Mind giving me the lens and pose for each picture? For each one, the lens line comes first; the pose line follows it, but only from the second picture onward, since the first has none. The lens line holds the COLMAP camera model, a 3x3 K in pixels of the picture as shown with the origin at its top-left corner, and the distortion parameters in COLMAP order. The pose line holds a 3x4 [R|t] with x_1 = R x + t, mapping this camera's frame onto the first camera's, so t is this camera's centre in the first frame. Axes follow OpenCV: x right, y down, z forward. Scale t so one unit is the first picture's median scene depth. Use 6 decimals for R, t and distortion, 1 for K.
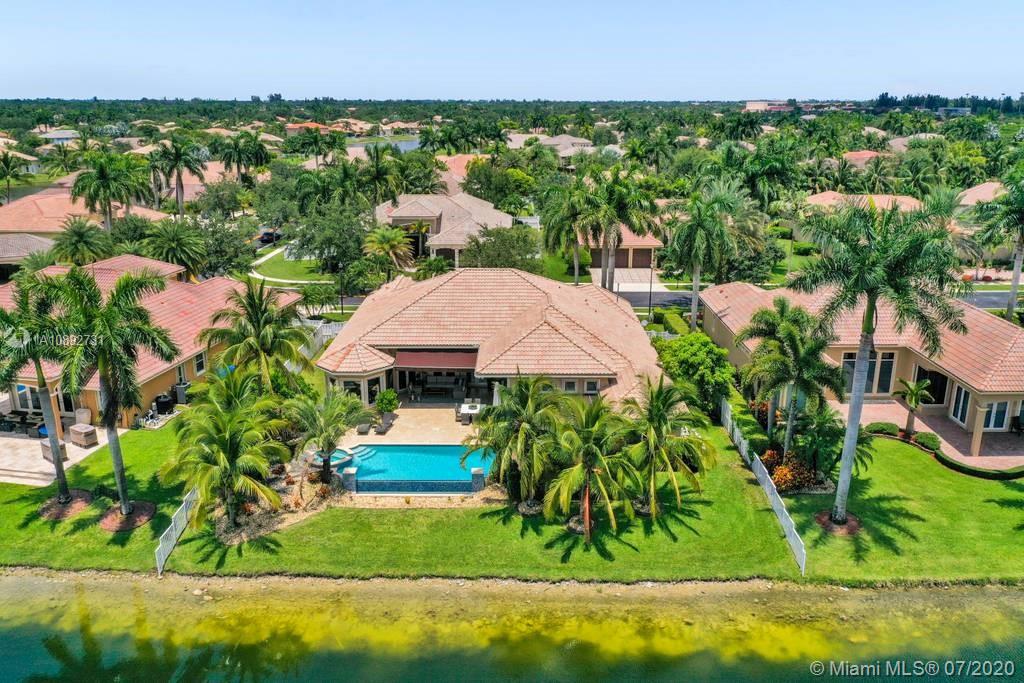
lens RADIAL K [[828.8, 0, 512.0], [0, 828.8, 341.5], [0, 0, 1]] dist [-0.003455, -0.001421]
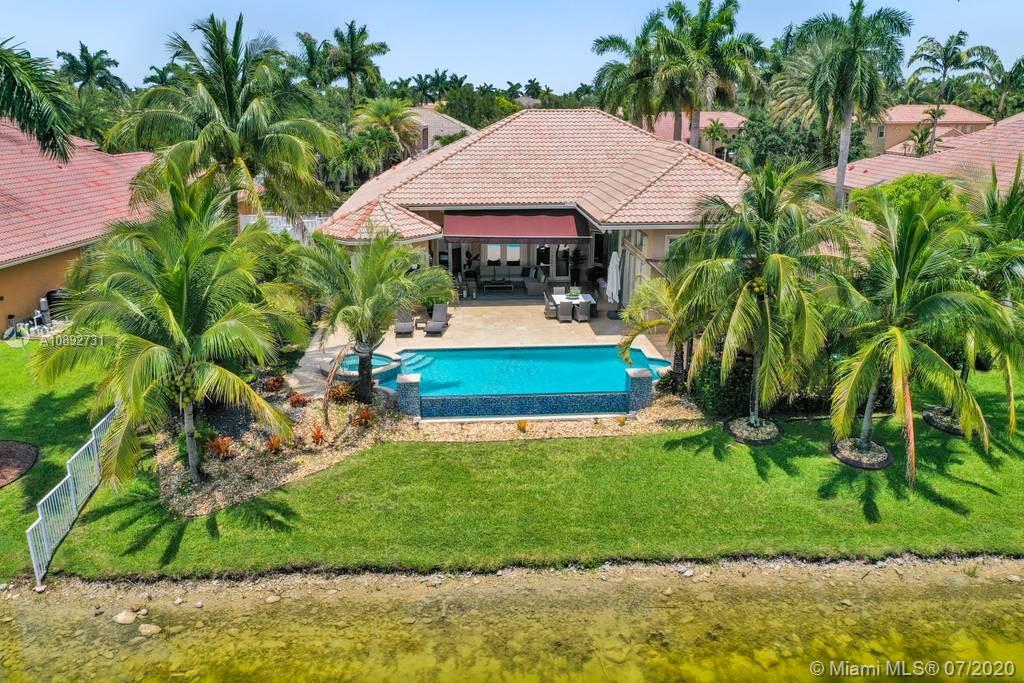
lens RADIAL K [[824.3, 0, 512.0], [0, 824.3, 341.5], [0, 0, 1]] dist [-0.005443, -0.006688]
pose [[0.996558, -0.023692, 0.079442, -0.190085], [0.023705, 0.999719, 0.000781, 0.148269], [-0.079438, 0.001105, 0.996839, 0.506248]]
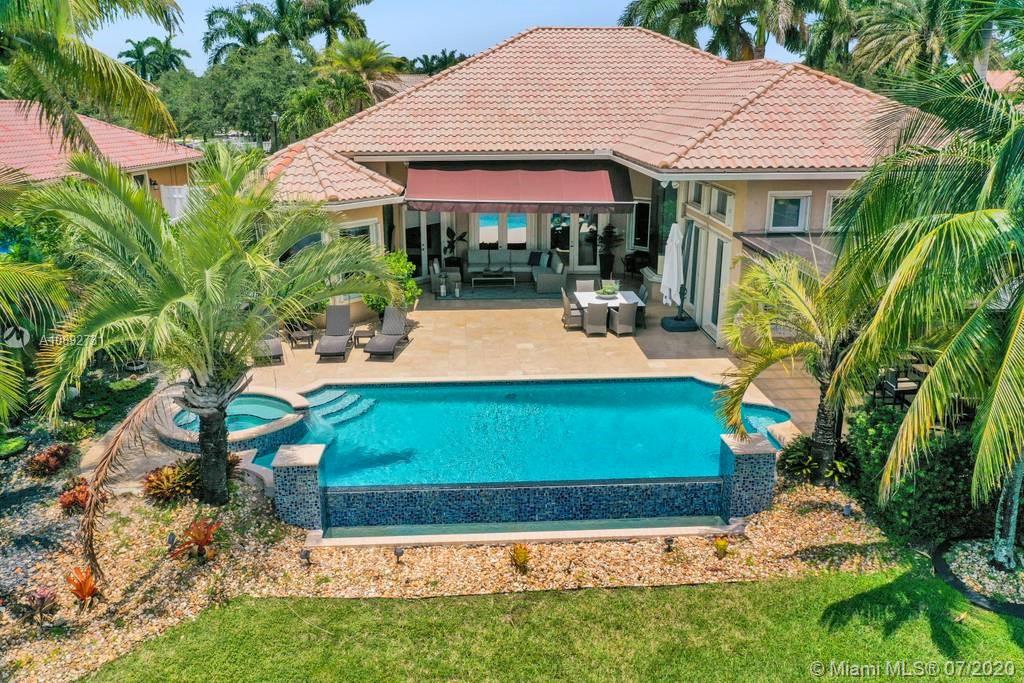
lens RADIAL K [[828.8, 0, 512.0], [0, 828.8, 341.5], [0, 0, 1]] dist [-0.003455, -0.001421]
pose [[0.997784, -0.020947, 0.063159, -0.157281], [0.020745, 0.999777, 0.003857, 0.131740], [-0.063226, -0.002538, 0.997996, 0.801325]]
